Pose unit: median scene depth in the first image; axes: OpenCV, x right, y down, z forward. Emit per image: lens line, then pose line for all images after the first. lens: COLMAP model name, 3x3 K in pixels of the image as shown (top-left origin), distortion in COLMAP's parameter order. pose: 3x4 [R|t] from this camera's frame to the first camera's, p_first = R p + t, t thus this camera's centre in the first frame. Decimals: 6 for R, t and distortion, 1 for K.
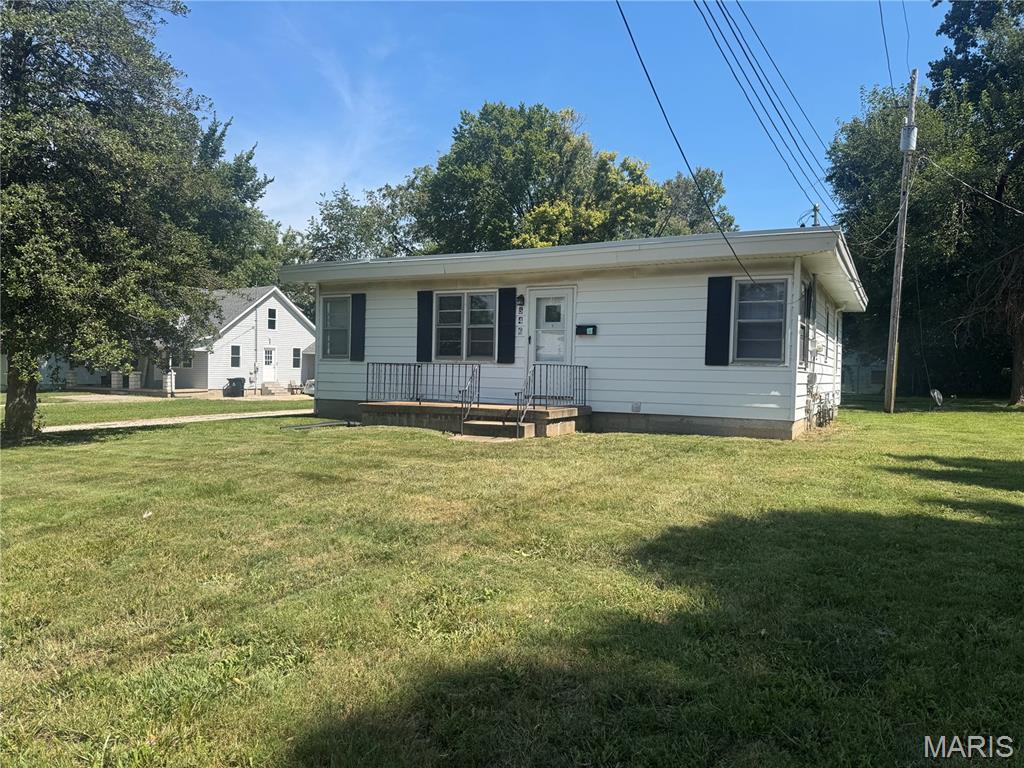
lens RADIAL K [[727.2, 0, 494.2], [0, 727.2, 379.7], [0, 0, 1]] dist [0.060487, -0.077897]
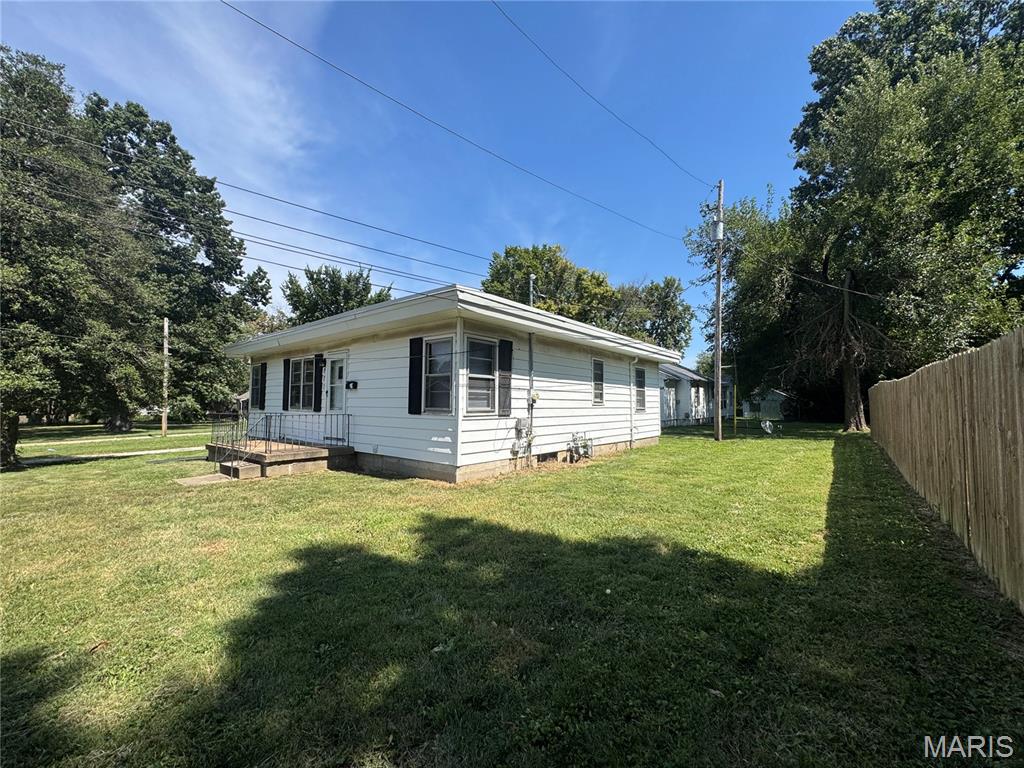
lens RADIAL K [[411.8, 0, 510.5], [0, 411.8, 382.4], [0, 0, 1]] dist [-0.001324, 0.000615]
pose [[0.982709, -0.027265, -0.183140, 0.490268], [0.015176, 0.997631, -0.067090, -0.020265], [0.184535, 0.063151, 0.980795, 0.336080]]
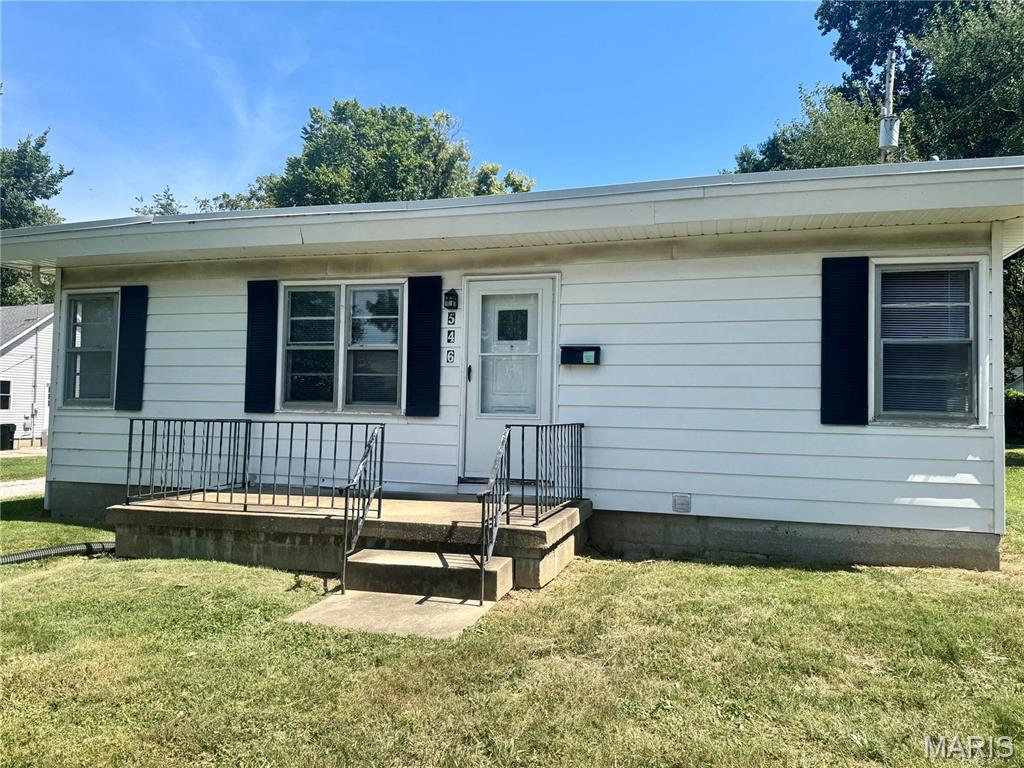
lens RADIAL K [[727.2, 0, 512.8], [0, 727.2, 377.5], [0, 0, 1]] dist [0.060487, -0.077897]
pose [[0.974695, 0.007604, 0.223412, -0.037999], [0.004335, 0.998590, -0.052904, -0.022763], [-0.223499, 0.052534, 0.973287, 0.462930]]
